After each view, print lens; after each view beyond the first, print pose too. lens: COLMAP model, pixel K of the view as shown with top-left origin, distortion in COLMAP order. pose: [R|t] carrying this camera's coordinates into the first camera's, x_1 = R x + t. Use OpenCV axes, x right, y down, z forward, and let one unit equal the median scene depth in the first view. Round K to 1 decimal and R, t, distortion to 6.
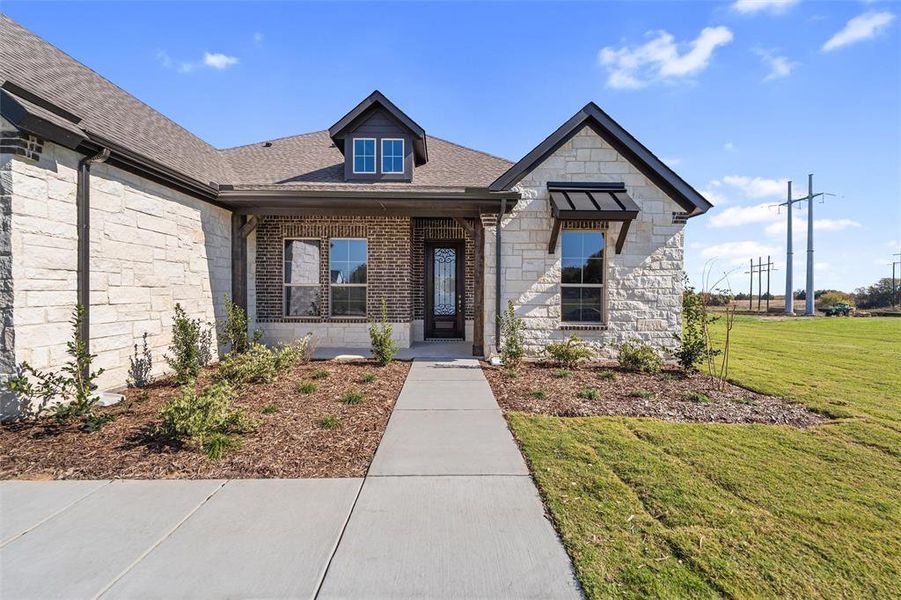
lens RADIAL K [[366.8, 0, 449.0], [0, 366.8, 294.7], [0, 0, 1]] dist [0.000036, -0.000057]
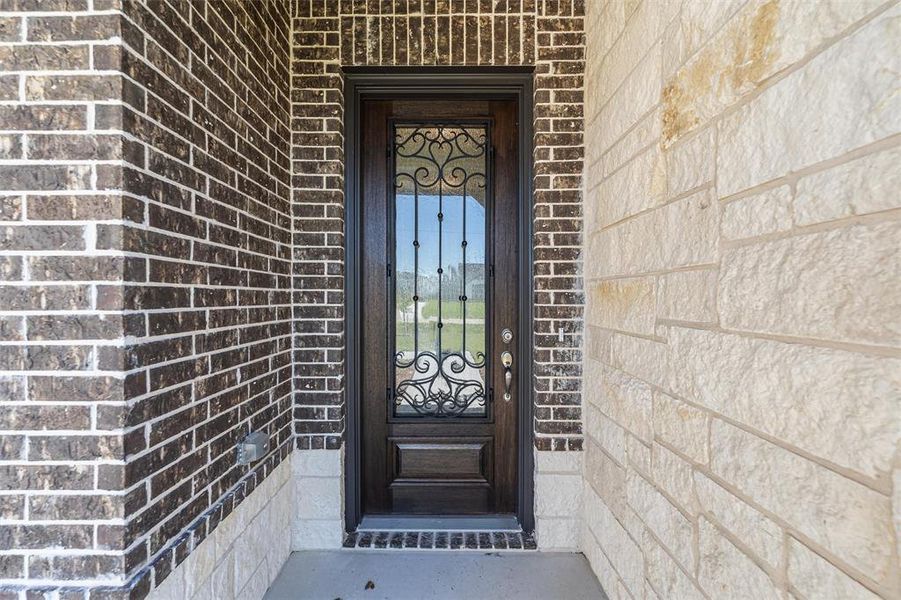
lens RADIAL K [[366.8, 0, 449.0], [0, 366.8, 294.7], [0, 0, 1]] dist [0.000036, -0.000057]
pose [[0.999968, -0.004957, -0.006290, -0.006068], [0.004920, 0.999970, -0.005989, -0.026295], [0.006319, 0.005958, 0.999962, 1.033964]]
